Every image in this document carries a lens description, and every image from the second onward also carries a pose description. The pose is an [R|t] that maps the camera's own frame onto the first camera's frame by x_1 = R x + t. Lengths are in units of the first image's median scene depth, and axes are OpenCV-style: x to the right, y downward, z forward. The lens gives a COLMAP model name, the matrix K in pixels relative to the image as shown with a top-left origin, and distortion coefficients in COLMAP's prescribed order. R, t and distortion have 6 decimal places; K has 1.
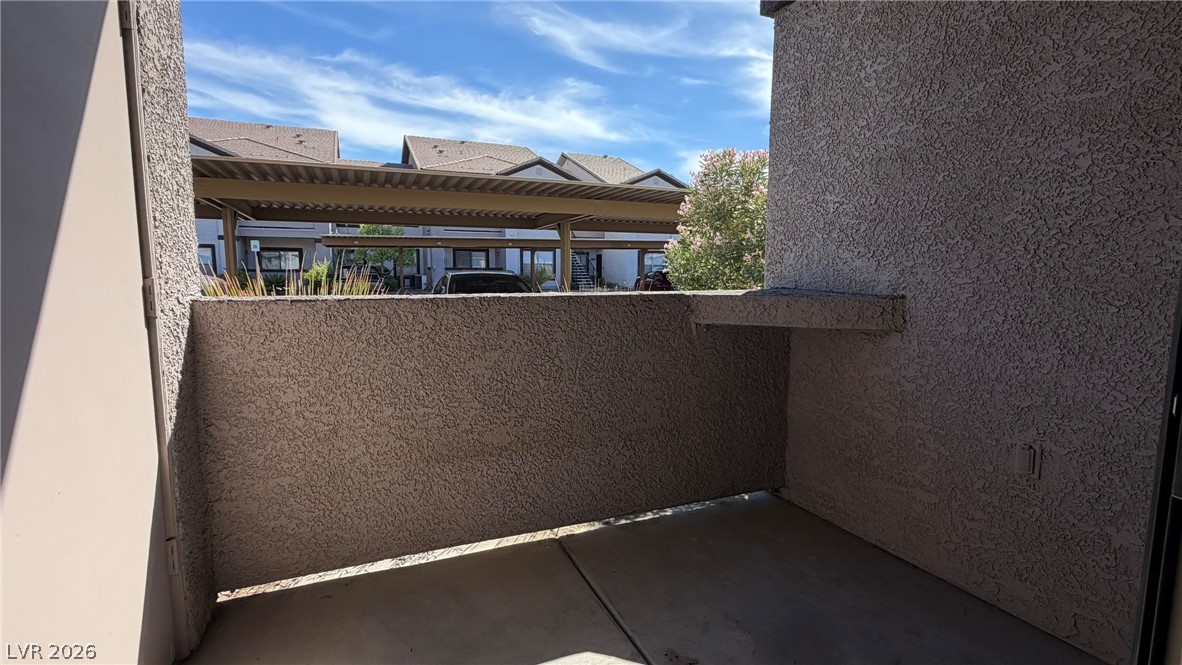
lens RADIAL K [[547.6, 0, 588.9], [0, 547.6, 331.9], [0, 0, 1]] dist [-0.000087, 0.001001]
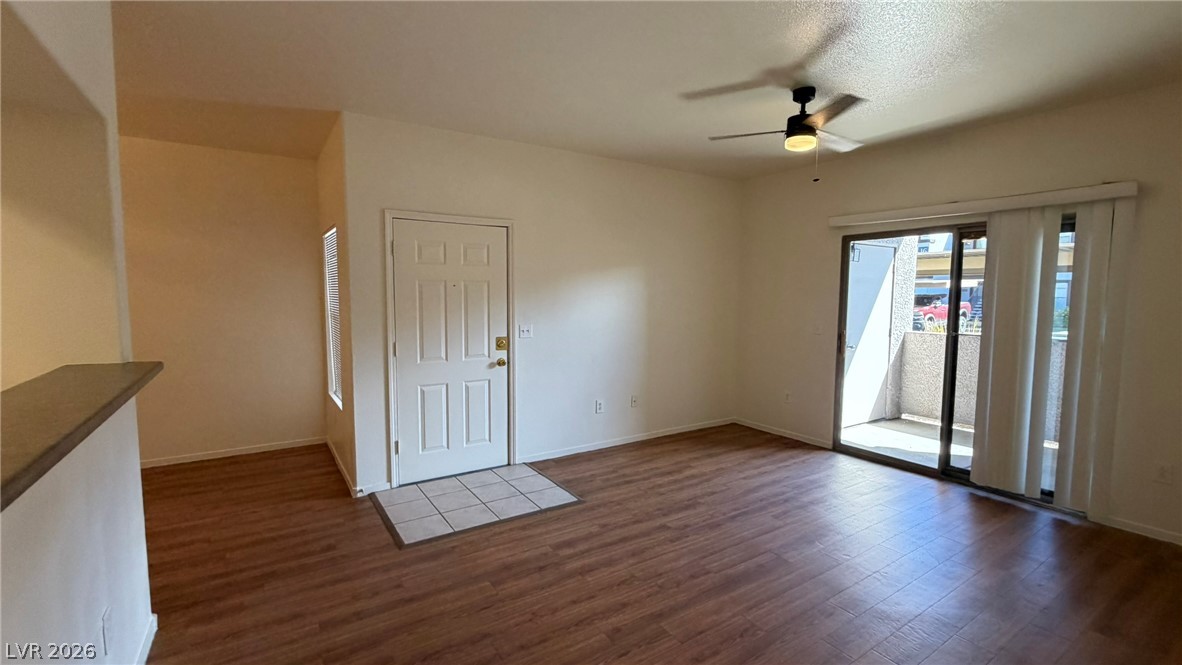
lens RADIAL K [[512.3, 0, 591.0], [0, 512.3, 332.5], [0, 0, 1]] dist [-0.003264, -0.000477]
pose [[0.178714, 0.072228, -0.981246, 1.698760], [-0.112408, 0.992271, 0.052567, 0.004406], [0.977459, 0.100906, 0.185452, -1.275099]]
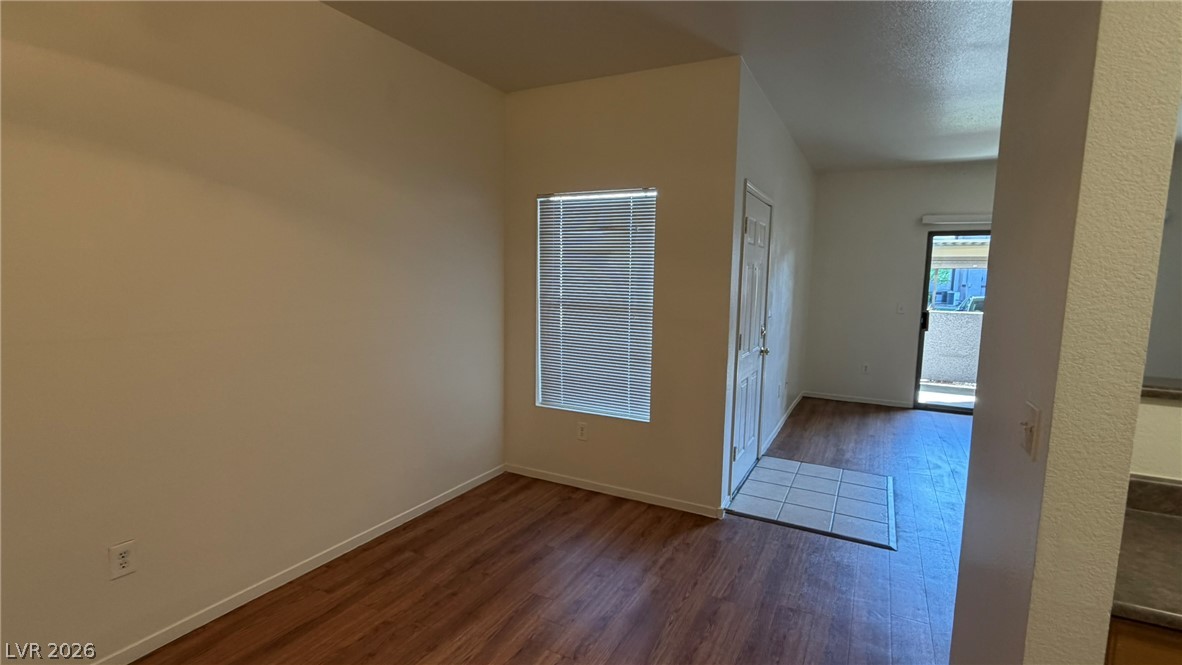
lens RADIAL K [[552.4, 0, 591.0], [0, 552.4, 332.5], [0, 0, 1]] dist [-0.003408, -0.000873]
pose [[0.635756, 0.088452, -0.766806, 0.924610], [-0.100752, 0.994423, 0.031175, 0.175000], [0.765287, 0.057437, 0.641122, -2.815265]]
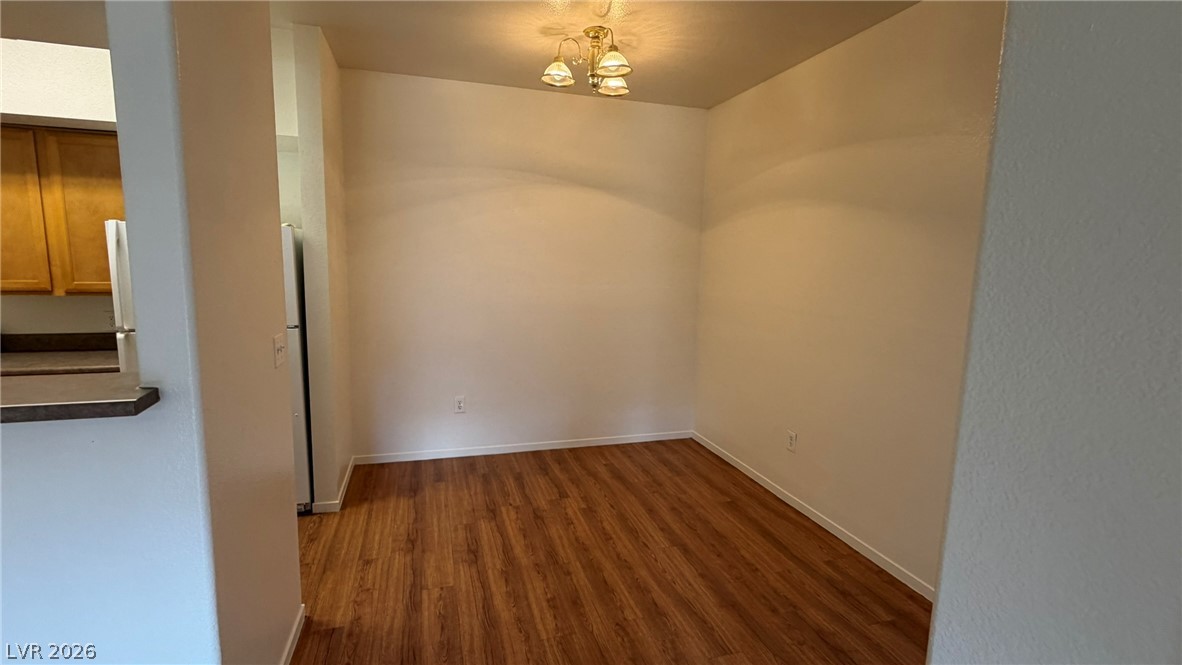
lens RADIAL K [[547.6, 0, 588.9], [0, 547.6, 331.9], [0, 0, 1]] dist [-0.000087, 0.001001]
pose [[-0.993519, -0.042268, 0.105514, 0.242162], [-0.015536, 0.970074, 0.242311, 0.002766], [-0.112598, 0.239101, -0.964444, -1.429061]]
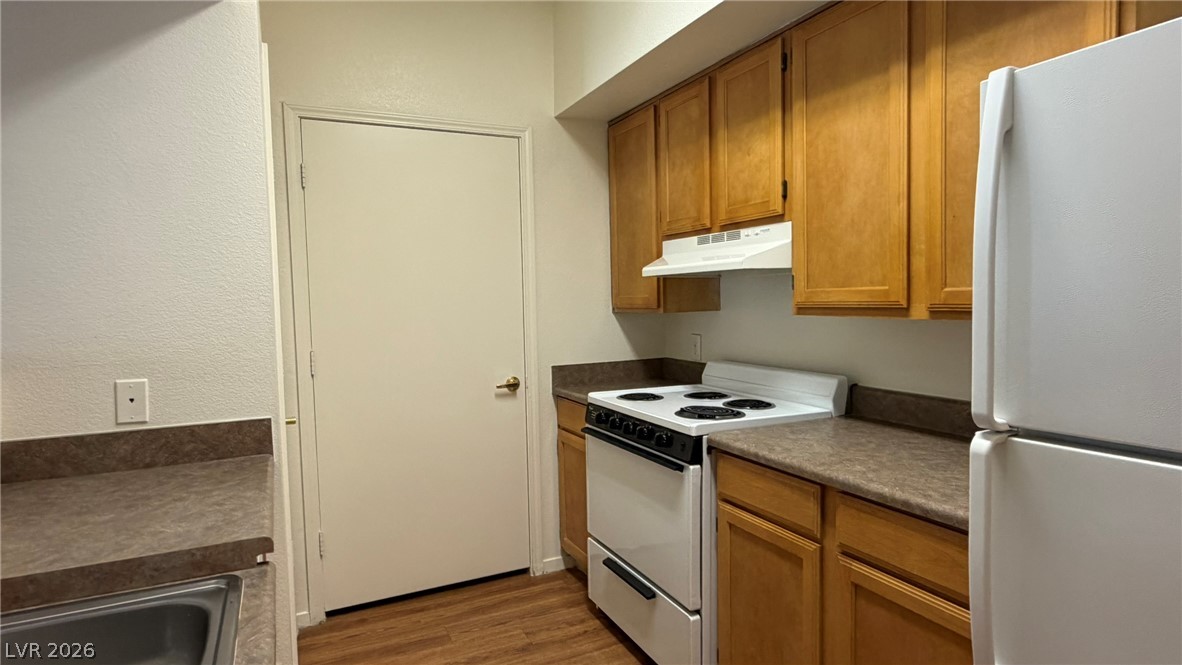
lens RADIAL K [[638.2, 0, 591.0], [0, 638.2, 332.5], [0, 0, 1]] dist [-0.001349, -0.000050]
pose [[-0.048218, -0.064820, 0.996731, 0.941544], [0.131766, 0.988758, 0.070676, 0.169553], [-0.990107, 0.134743, -0.039134, -2.164871]]
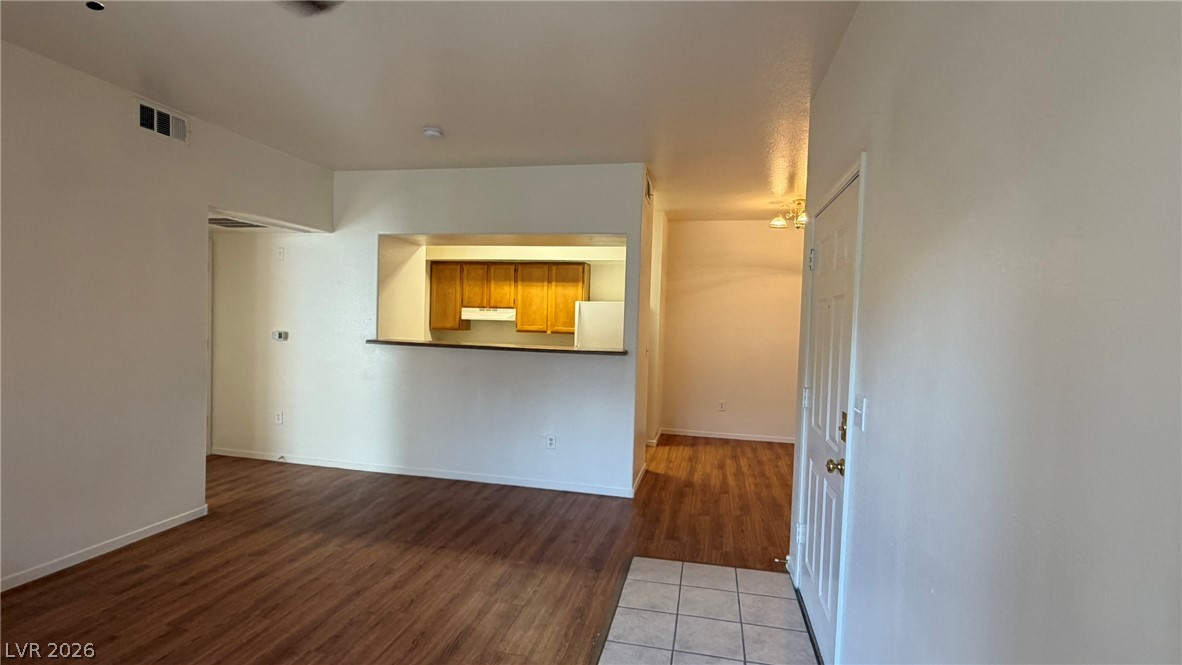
lens RADIAL K [[547.6, 0, 588.9], [0, 547.6, 331.9], [0, 0, 1]] dist [-0.000087, 0.001001]
pose [[-0.812761, -0.045133, 0.580846, -0.265511], [0.028734, 0.992676, 0.117341, -0.095671], [-0.581888, 0.112060, -0.805512, -0.312263]]
